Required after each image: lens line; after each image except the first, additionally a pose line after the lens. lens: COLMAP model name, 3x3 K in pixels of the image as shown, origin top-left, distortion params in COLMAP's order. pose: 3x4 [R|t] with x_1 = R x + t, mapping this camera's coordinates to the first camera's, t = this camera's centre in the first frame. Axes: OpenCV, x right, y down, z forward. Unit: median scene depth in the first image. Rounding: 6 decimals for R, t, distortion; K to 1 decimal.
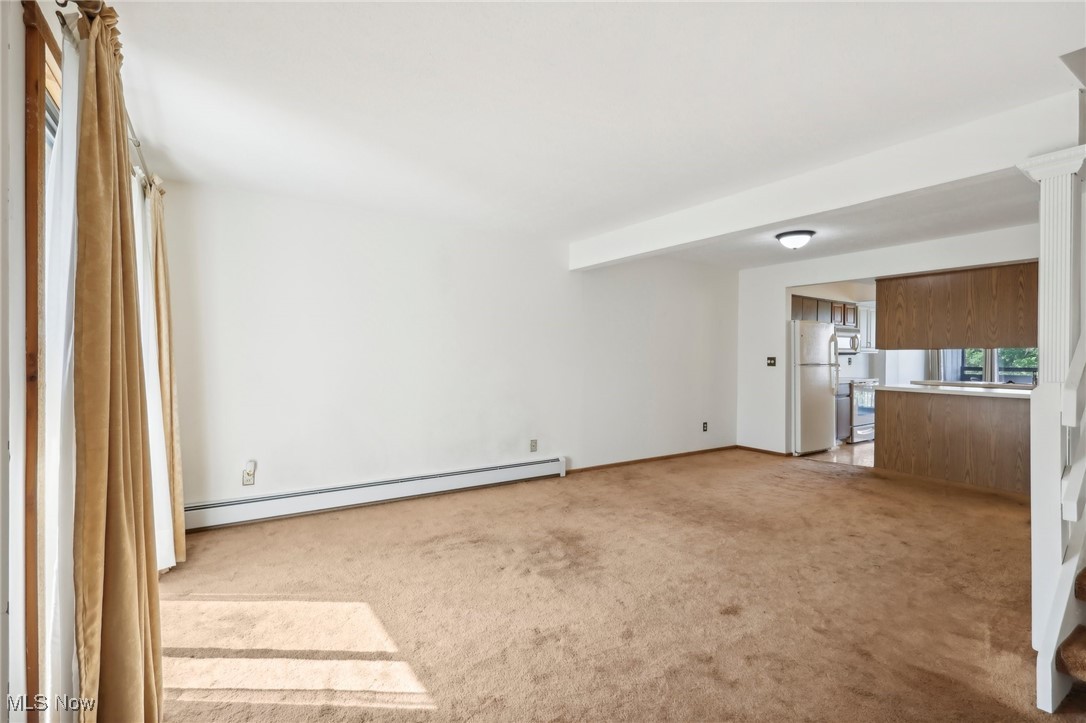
lens RADIAL K [[508.2, 0, 546.1], [0, 508.2, 355.3], [0, 0, 1]] dist [-0.005658, 0.001991]
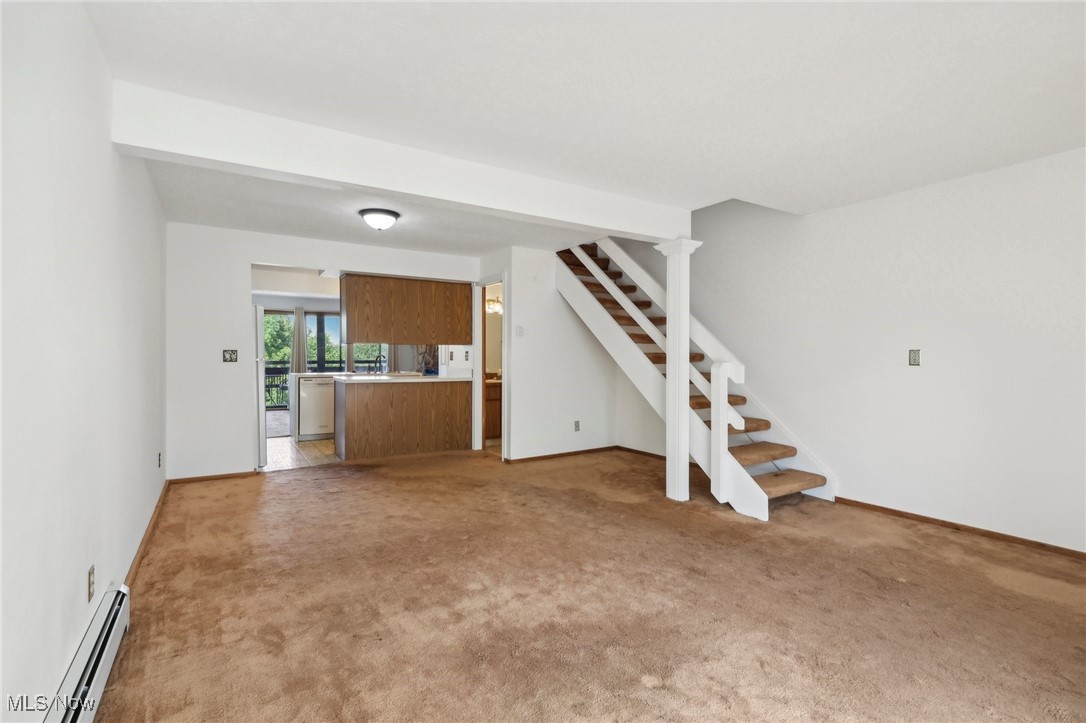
lens RADIAL K [[508.2, 0, 540.9], [0, 508.2, 367.4], [0, 0, 1]] dist [-0.005658, 0.001991]
pose [[0.020628, -0.029375, 0.999356, -0.478417], [-0.006658, 0.999542, 0.029518, 0.006071], [-0.999765, -0.007263, 0.020423, 0.821341]]
